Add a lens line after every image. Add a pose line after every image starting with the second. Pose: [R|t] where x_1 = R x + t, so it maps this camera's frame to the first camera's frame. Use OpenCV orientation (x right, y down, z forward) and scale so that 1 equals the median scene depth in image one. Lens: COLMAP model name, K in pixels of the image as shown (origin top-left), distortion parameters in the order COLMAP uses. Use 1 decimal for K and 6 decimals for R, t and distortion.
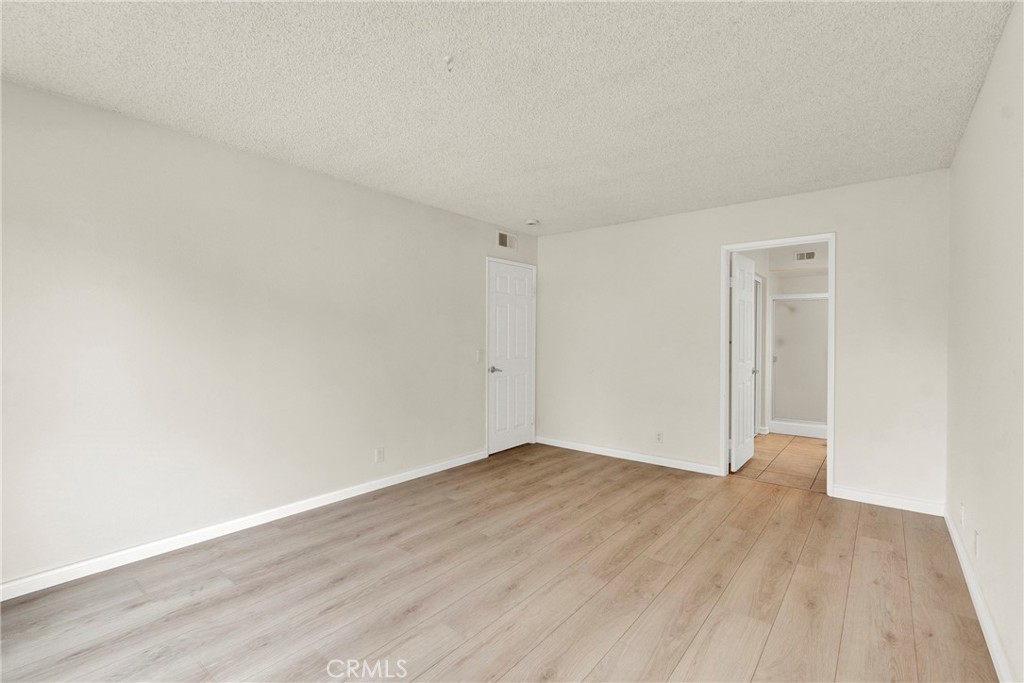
lens RADIAL K [[457.2, 0, 512.4], [0, 457.2, 340.0], [0, 0, 1]] dist [-0.002162, -0.000973]
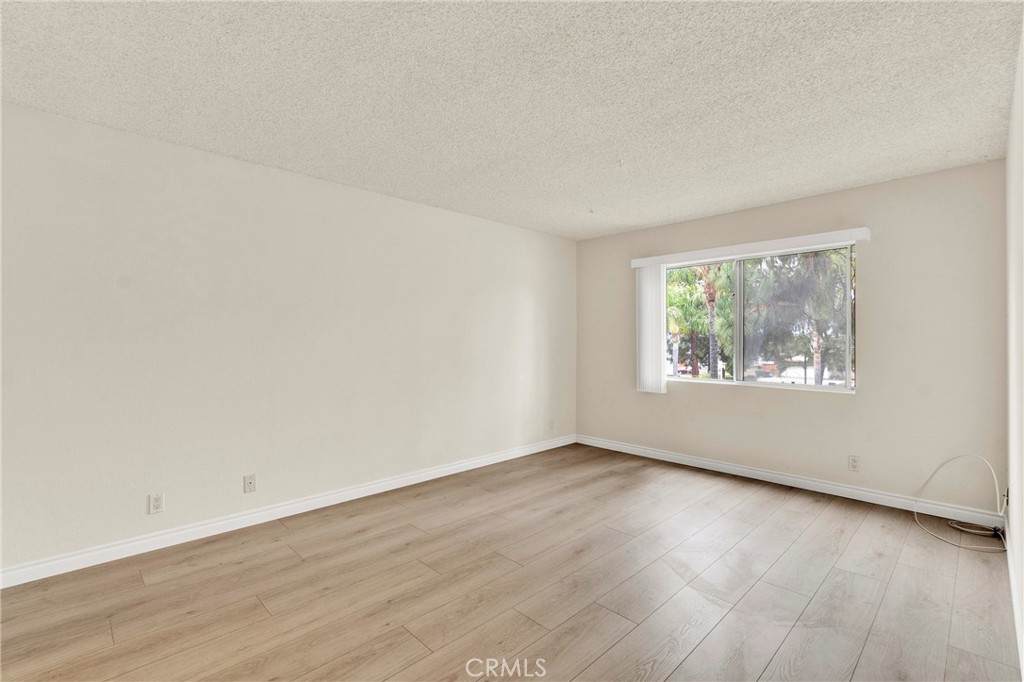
lens RADIAL K [[457.2, 0, 511.5], [0, 457.2, 339.4], [0, 0, 1]] dist [-0.002162, -0.000973]
pose [[-0.993049, -0.004169, 0.117630, 0.031398], [-0.003542, 0.999978, 0.005542, -0.010973], [-0.117650, 0.005087, -0.993042, 1.860927]]
